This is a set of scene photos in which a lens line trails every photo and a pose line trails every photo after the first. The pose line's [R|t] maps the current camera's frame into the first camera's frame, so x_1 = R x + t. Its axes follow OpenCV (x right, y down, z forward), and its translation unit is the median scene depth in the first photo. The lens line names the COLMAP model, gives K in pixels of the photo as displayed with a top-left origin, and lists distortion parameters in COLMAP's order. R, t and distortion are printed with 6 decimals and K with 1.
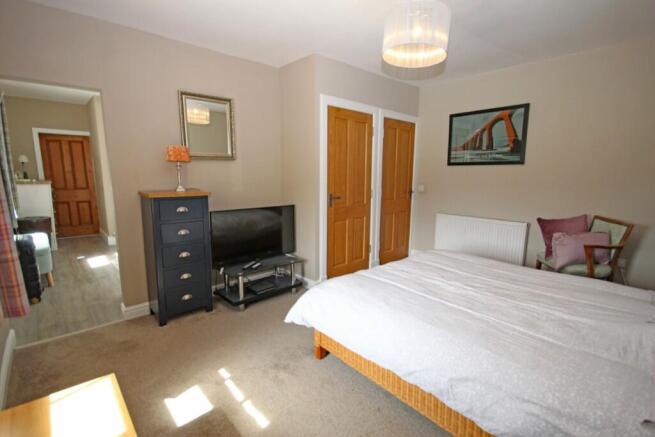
lens RADIAL K [[303.0, 0, 330.8], [0, 303.0, 219.0], [0, 0, 1]] dist [0.011318, -0.010243]
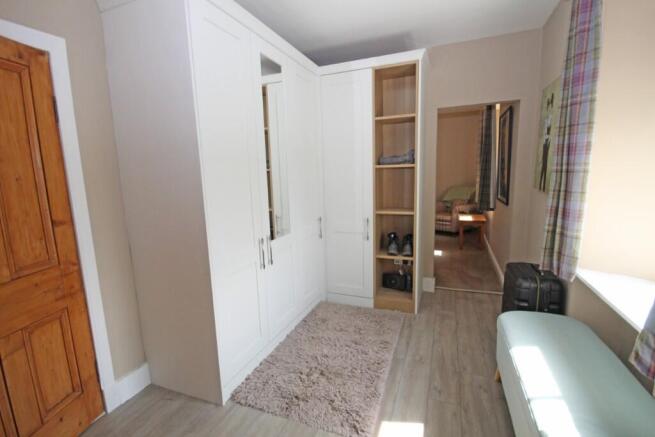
lens RADIAL K [[303.0, 0, 328.1], [0, 303.0, 220.2], [0, 0, 1]] dist [0.011318, -0.010243]
pose [[-0.424637, -0.134261, 0.895353, -1.060302], [0.165966, 0.960641, 0.222763, -0.201819], [-0.890022, 0.243192, -0.385641, 1.209299]]
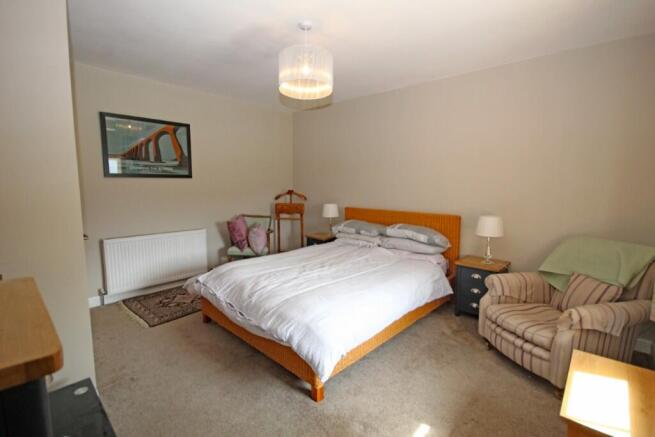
lens RADIAL K [[303.0, 0, 332.7], [0, 303.0, 218.4], [0, 0, 1]] dist [0.011318, -0.010243]
pose [[-0.085831, -0.119856, 0.989074, -0.519898], [0.146118, 0.980489, 0.131495, -0.103090], [-0.985537, 0.155808, -0.066644, 0.573795]]
